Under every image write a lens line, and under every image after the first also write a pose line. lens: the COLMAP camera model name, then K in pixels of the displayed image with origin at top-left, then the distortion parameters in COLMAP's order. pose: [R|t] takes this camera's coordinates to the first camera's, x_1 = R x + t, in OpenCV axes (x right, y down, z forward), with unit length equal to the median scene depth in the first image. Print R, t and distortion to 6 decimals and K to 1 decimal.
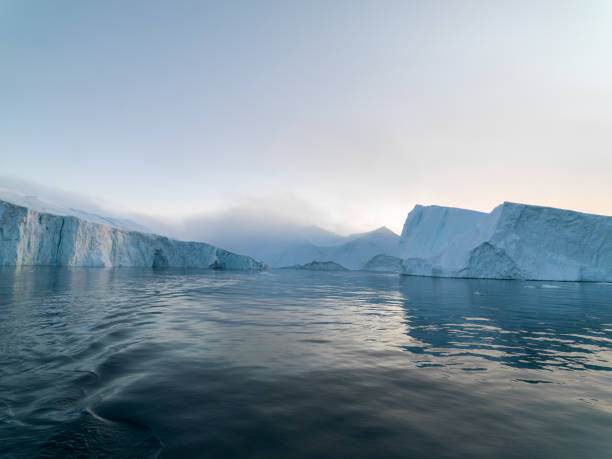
lens RADIAL K [[352.5, 0, 306.0], [0, 352.5, 229.5], [0, 0, 1]] dist [-0.002610, 0.000803]
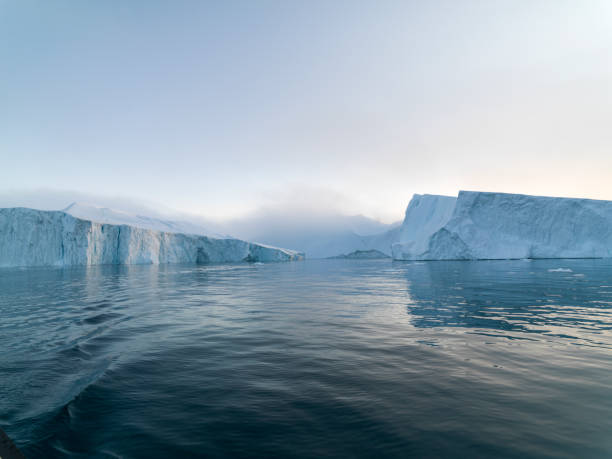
lens RADIAL K [[352.5, 0, 306.0], [0, 352.5, 229.5], [0, 0, 1]] dist [-0.002610, 0.000803]
pose [[0.982675, -0.058178, -0.175971, 0.273750], [0.062934, 0.997785, 0.021561, -0.010767], [0.174327, -0.032262, 0.984159, -0.186967]]
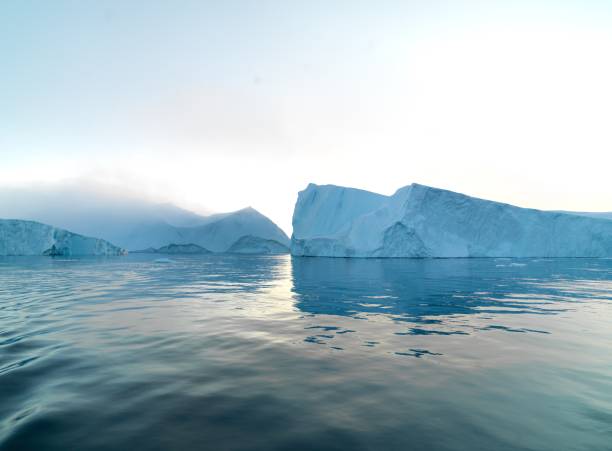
lens RADIAL K [[357.6, 0, 306.0], [0, 357.6, 225.5], [0, 0, 1]] dist [0.000445, 0.000415]
pose [[0.914980, 0.004824, 0.403471, -0.145078], [-0.021608, 0.999079, 0.037058, 0.013475], [-0.402920, -0.042625, 0.914242, 0.162316]]
